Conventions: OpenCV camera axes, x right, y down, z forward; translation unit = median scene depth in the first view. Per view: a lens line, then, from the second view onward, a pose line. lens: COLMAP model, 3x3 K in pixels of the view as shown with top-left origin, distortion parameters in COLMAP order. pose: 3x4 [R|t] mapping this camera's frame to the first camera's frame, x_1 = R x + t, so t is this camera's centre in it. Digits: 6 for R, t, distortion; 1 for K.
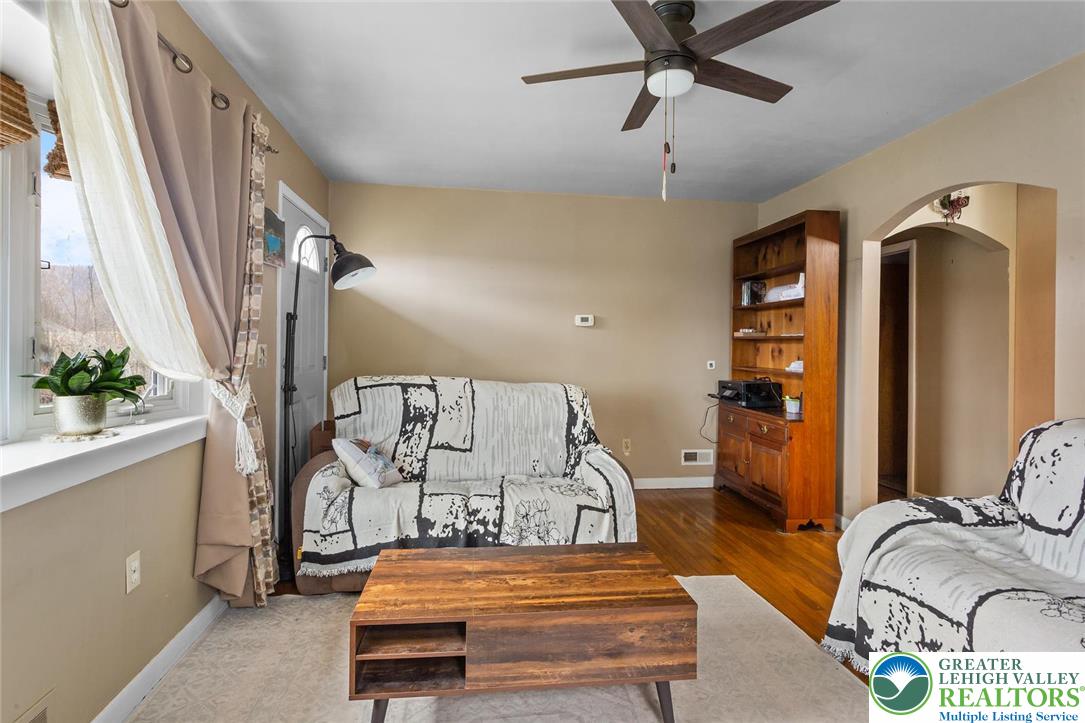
lens RADIAL K [[532.2, 0, 540.2], [0, 532.2, 355.7], [0, 0, 1]] dist [-0.000950, 0.002559]
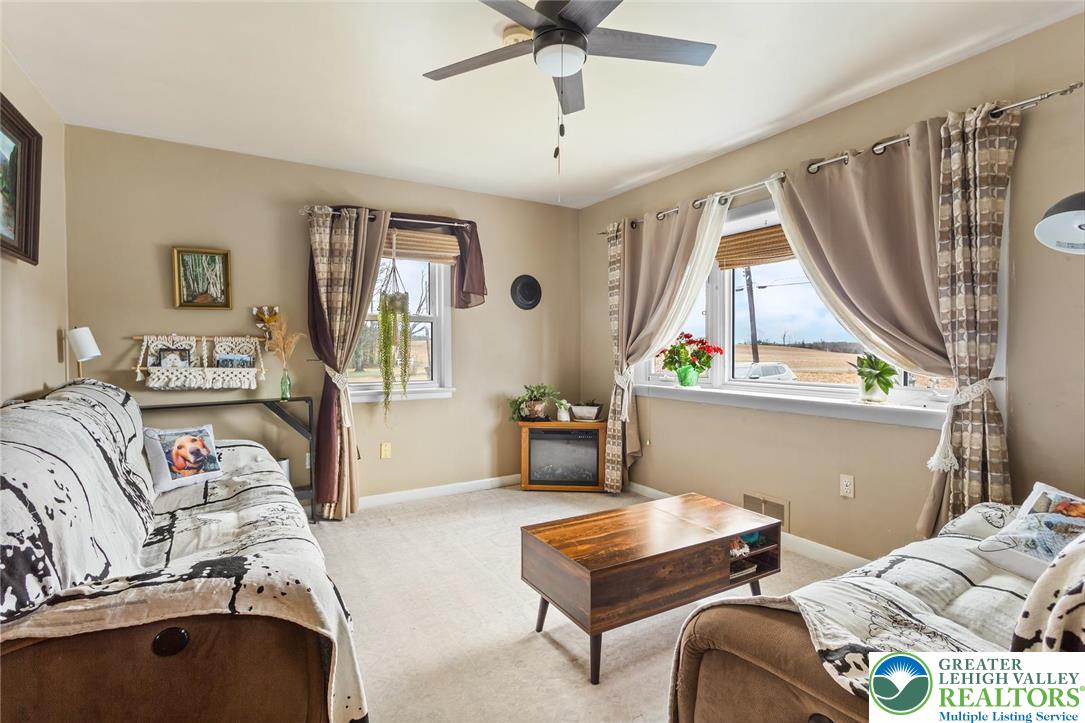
lens RADIAL K [[532.2, 0, 543.0], [0, 532.2, 358.1], [0, 0, 1]] dist [-0.000950, 0.002559]
pose [[-0.923922, -0.004369, -0.382555, 0.747321], [-0.012190, 0.999763, 0.018021, -0.009545], [0.382386, 0.021313, -0.923757, 2.205889]]
